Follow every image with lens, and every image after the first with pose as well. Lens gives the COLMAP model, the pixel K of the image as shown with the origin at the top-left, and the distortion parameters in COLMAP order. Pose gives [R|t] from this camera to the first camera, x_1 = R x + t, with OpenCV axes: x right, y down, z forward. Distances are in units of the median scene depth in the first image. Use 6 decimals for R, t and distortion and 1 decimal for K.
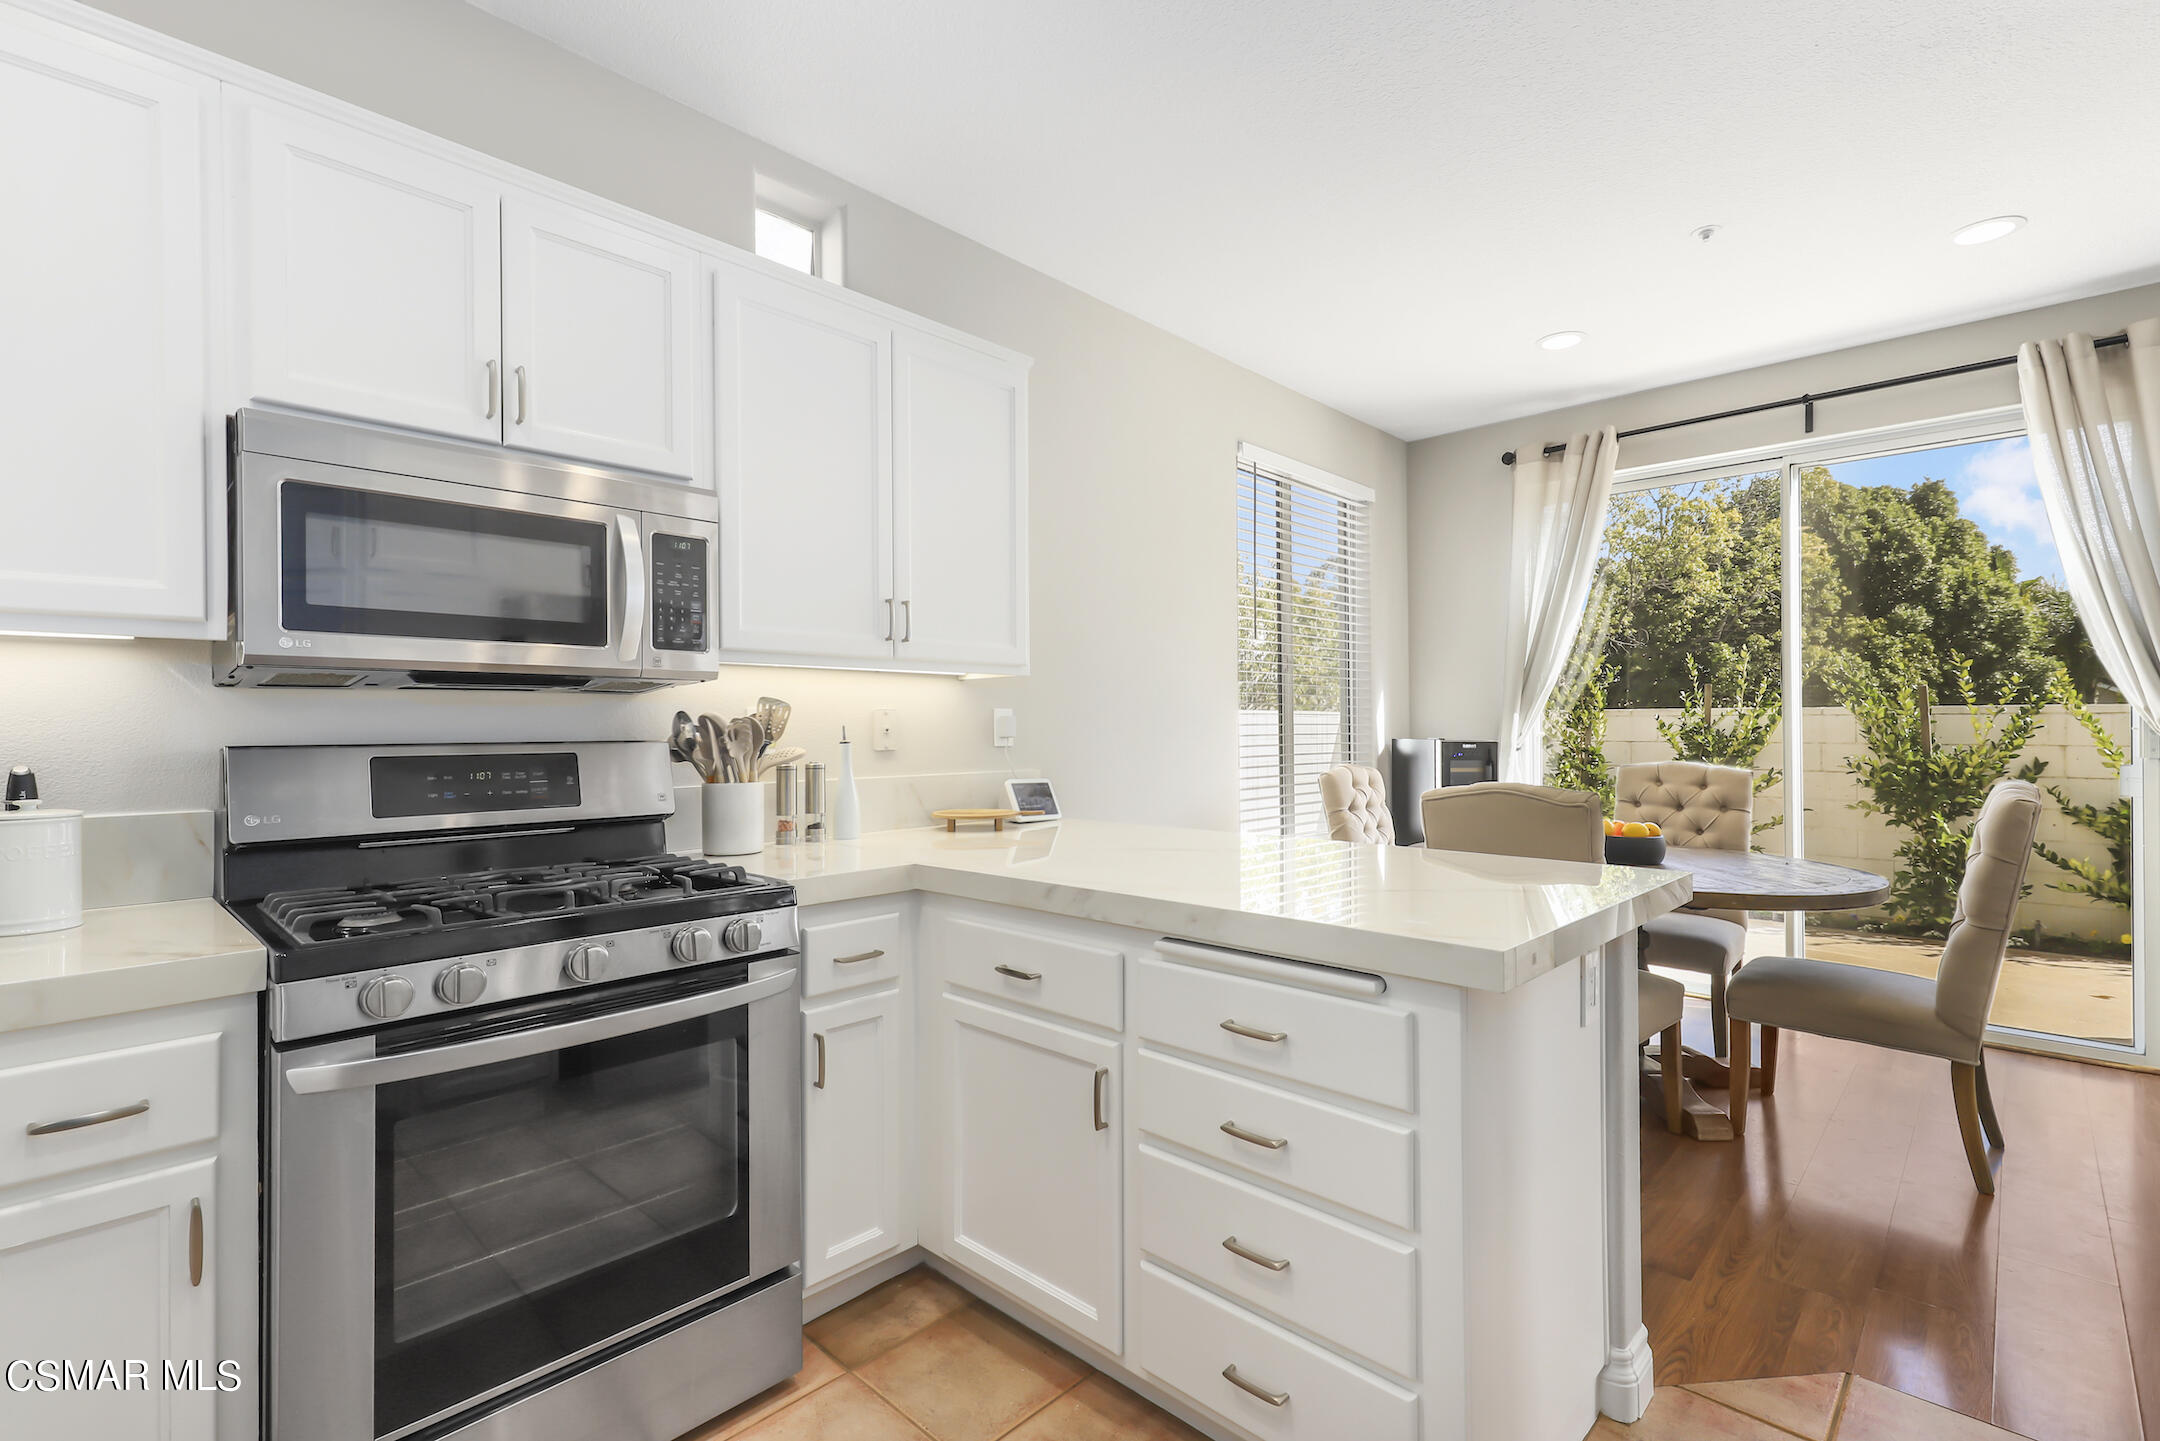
lens RADIAL K [[987.9, 0, 1086.0], [0, 987.9, 720.9], [0, 0, 1]] dist [0.013570, -0.000685]
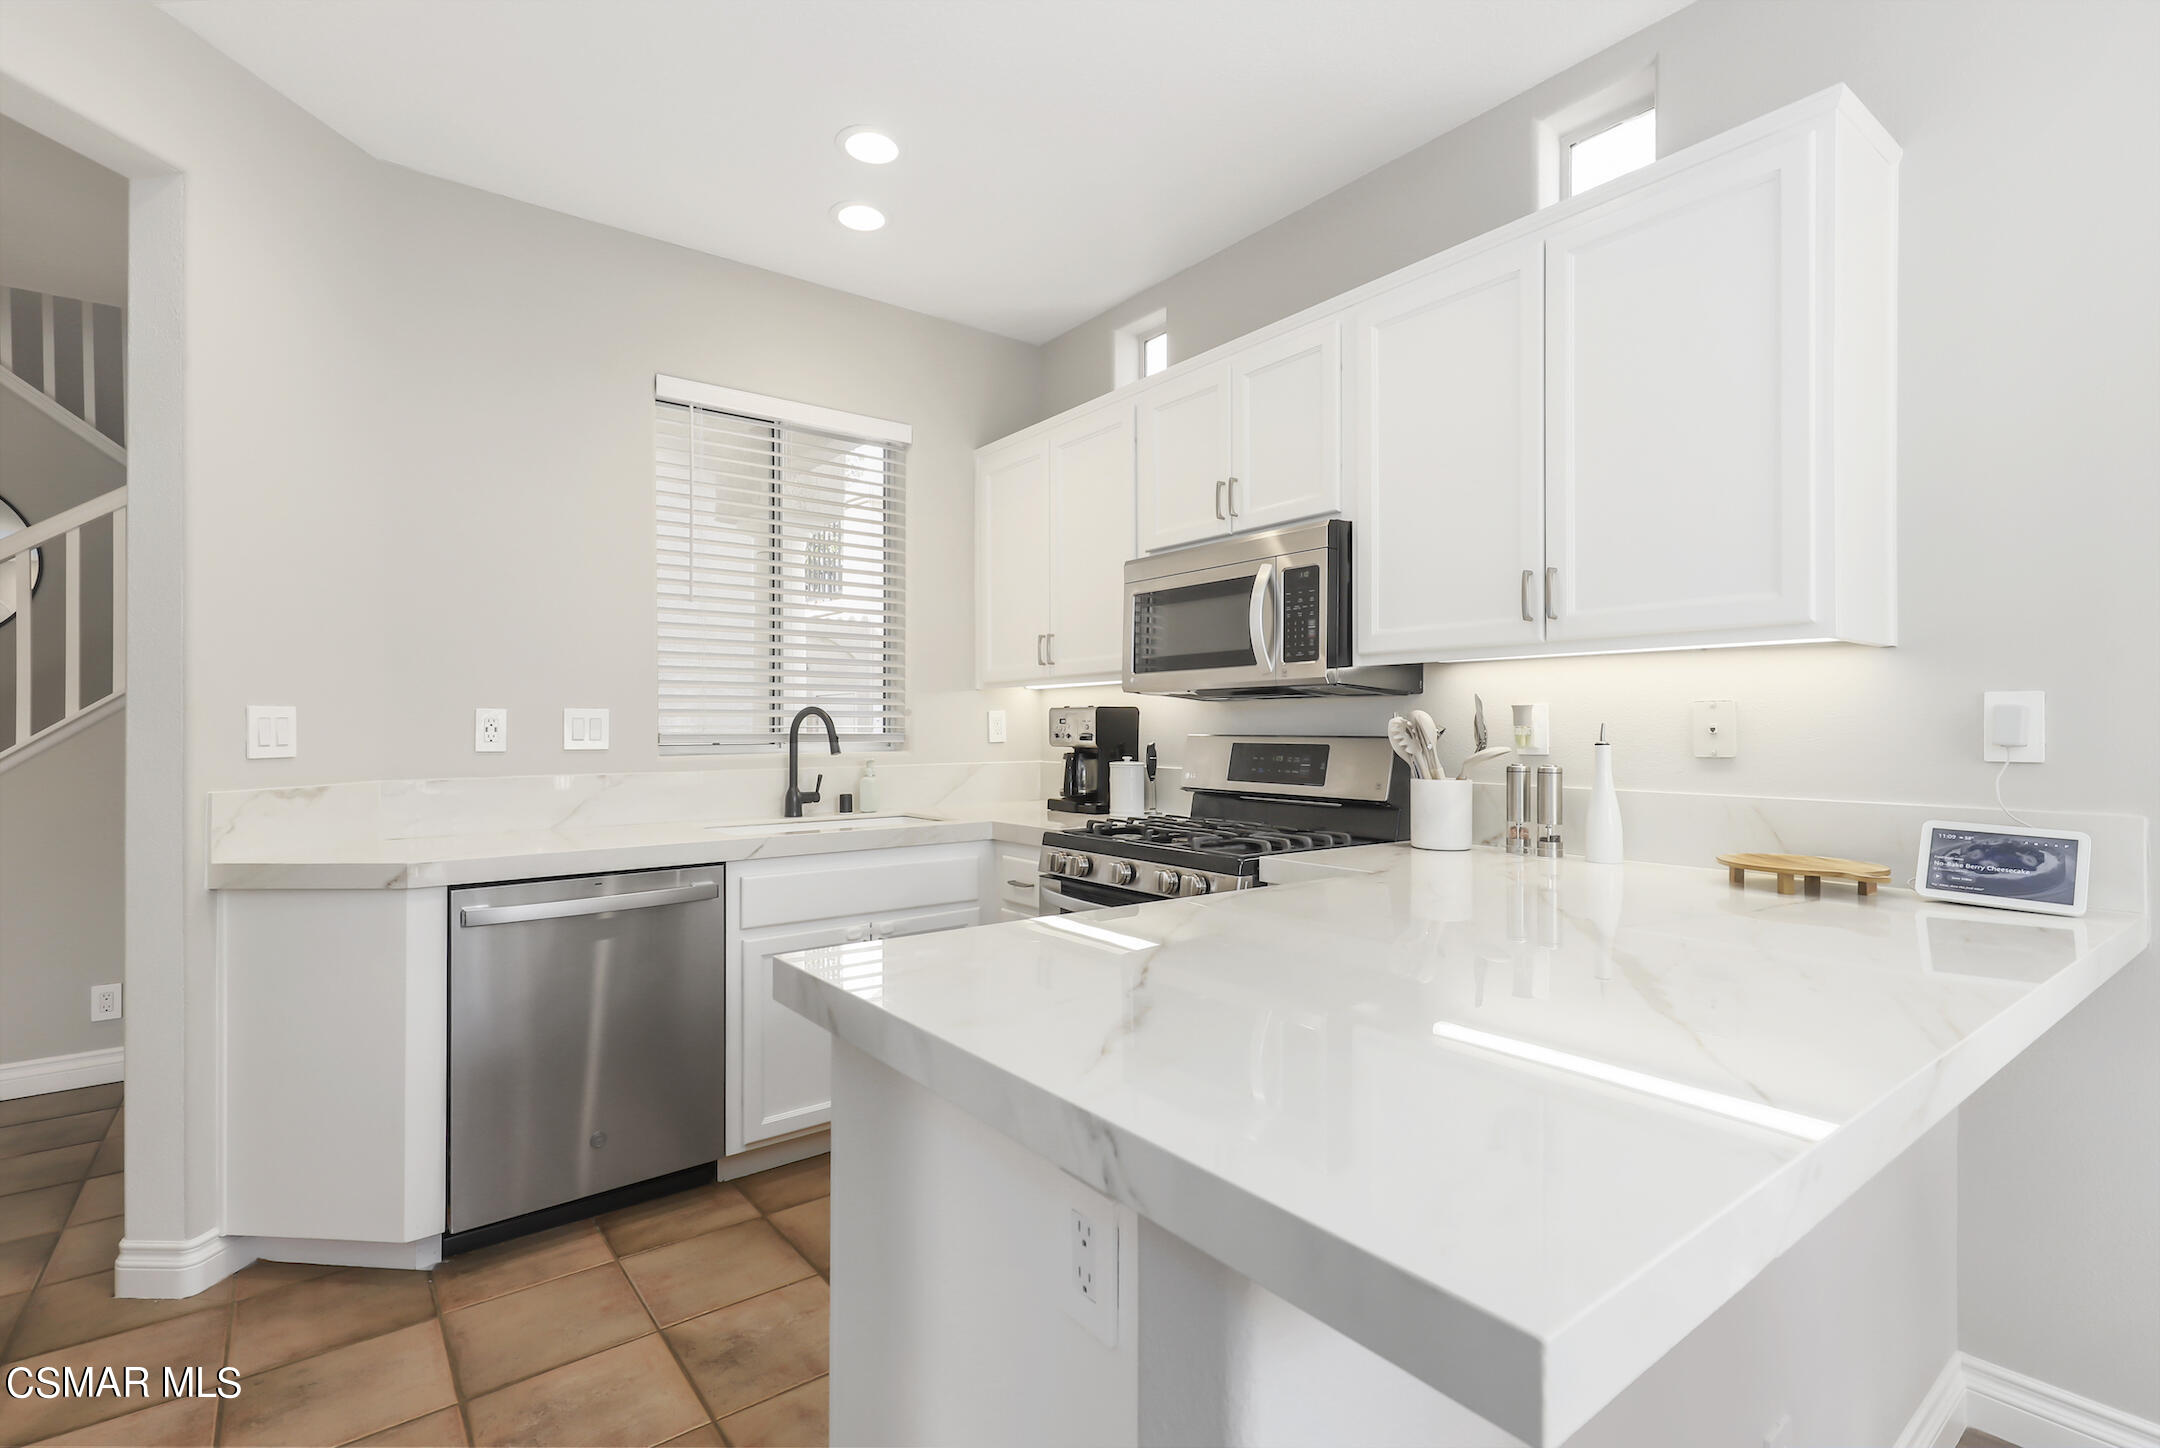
lens RADIAL K [[1005.8, 0, 1086.9], [0, 1005.8, 726.7], [0, 0, 1]] dist [0.014210, 0.000568]
pose [[-0.151028, 0.003933, -0.988522, 0.371903], [0.005326, 0.999981, 0.003165, 0.001344], [0.988515, -0.004787, -0.151046, 0.406167]]
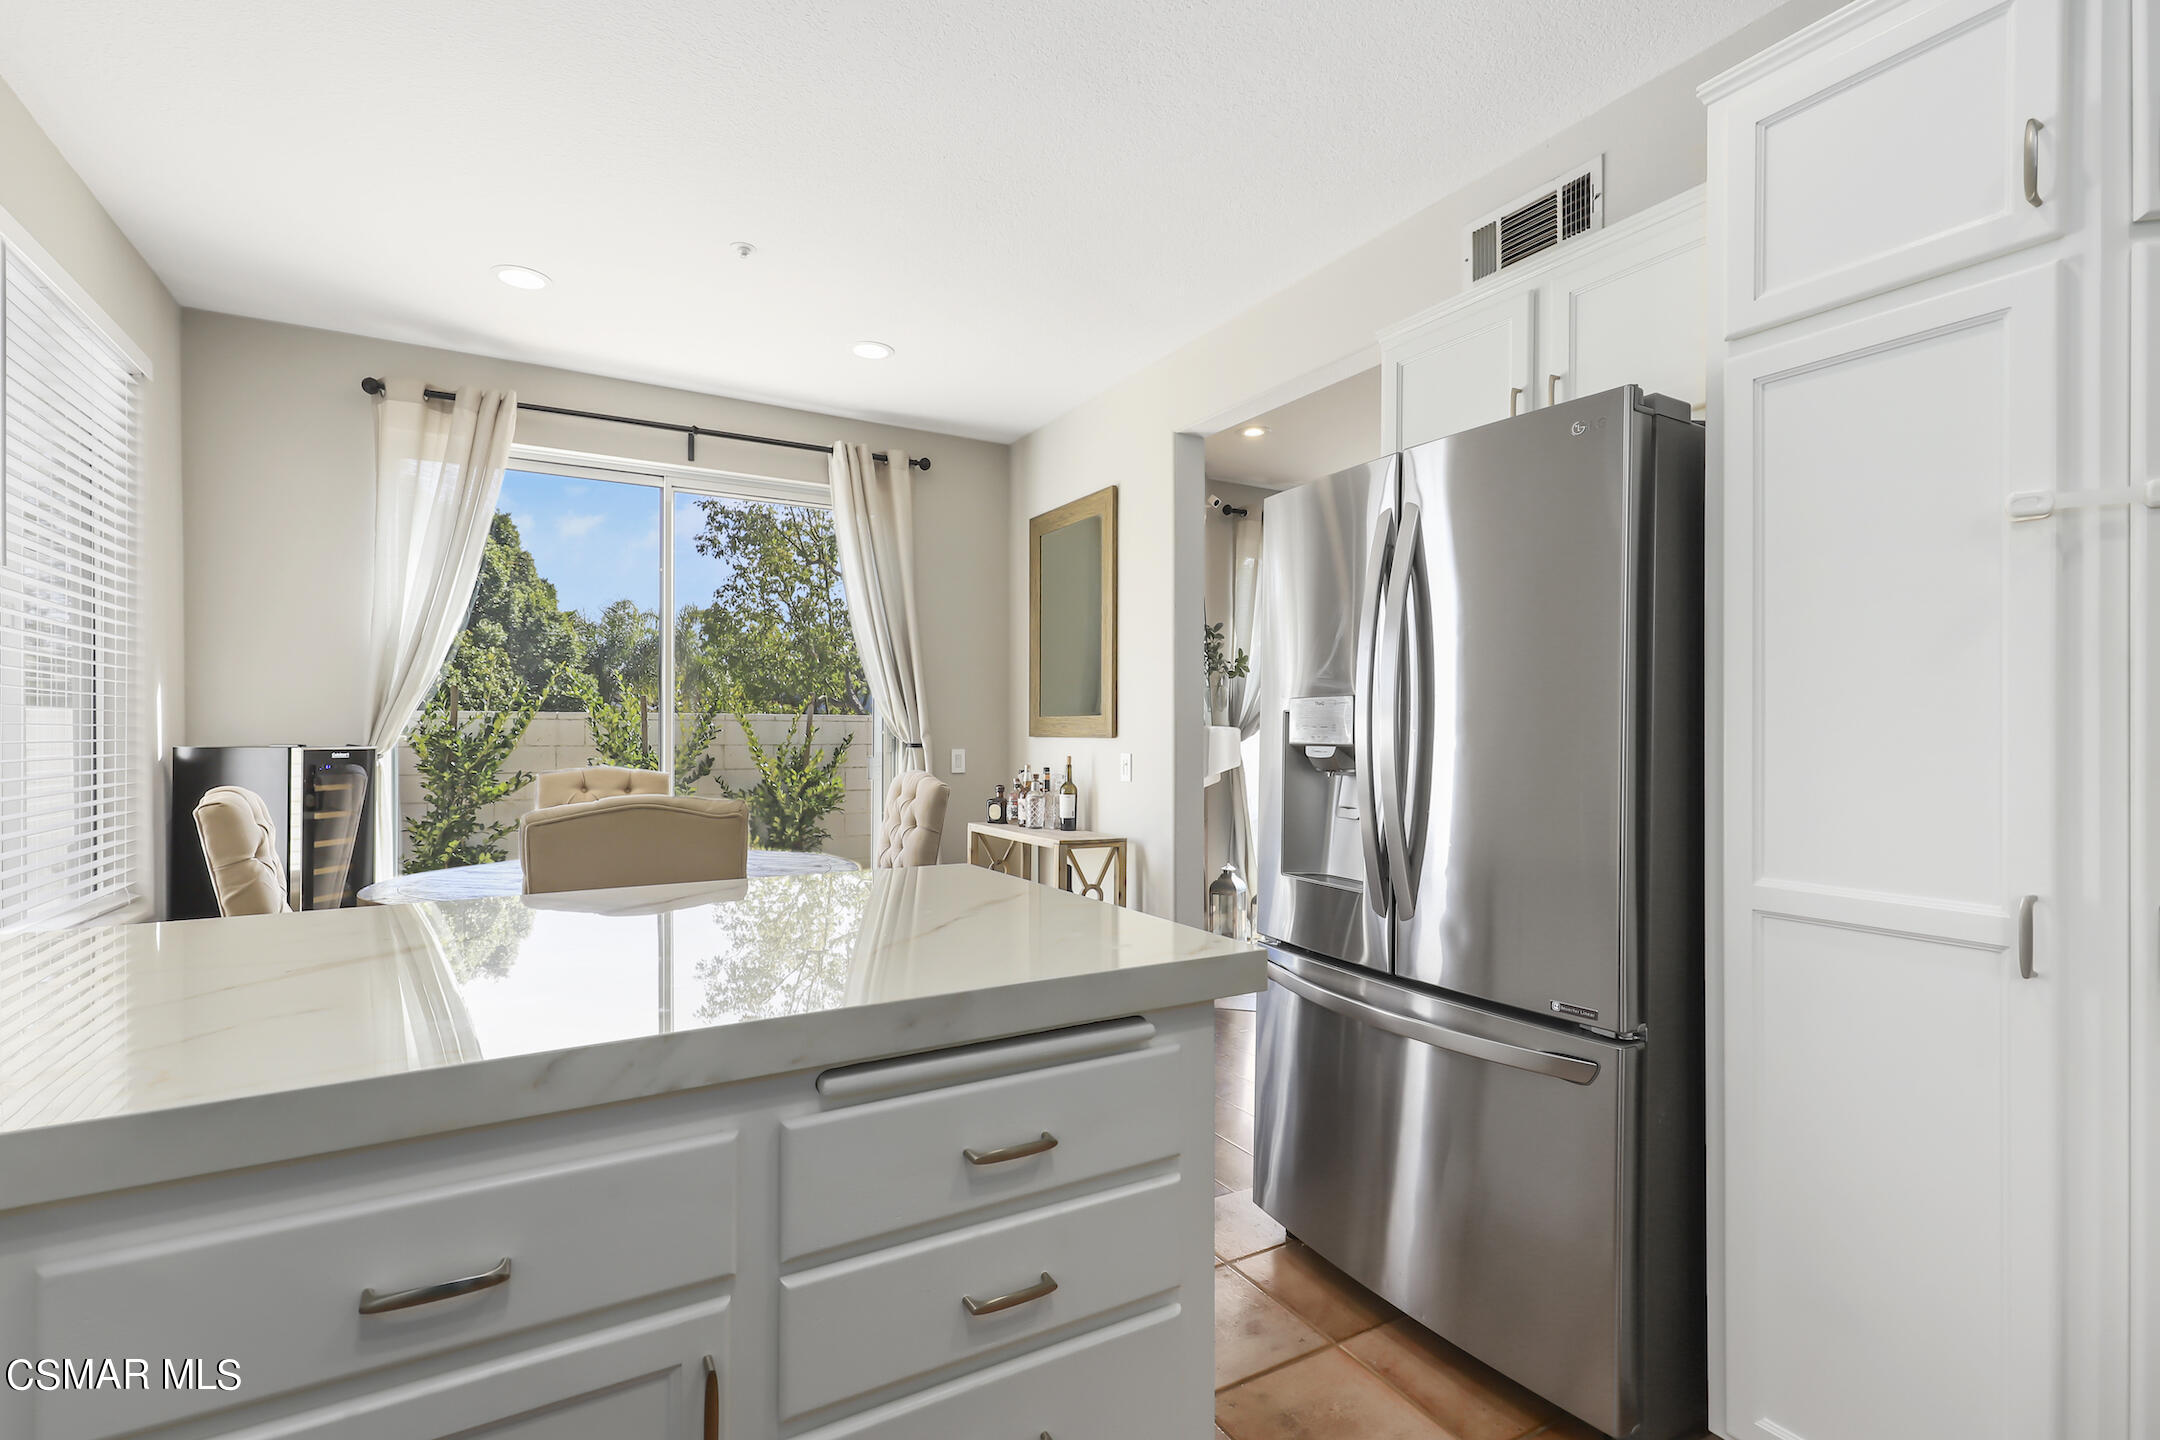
lens RADIAL K [[987.9, 0, 1074.8], [0, 987.9, 727.1], [0, 0, 1]] dist [0.013570, -0.000685]
pose [[0.285592, 0.005636, 0.958335, -0.171830], [-0.007591, 0.999965, -0.003618, 0.002520], [-0.958321, -0.006241, 0.285624, 0.251742]]
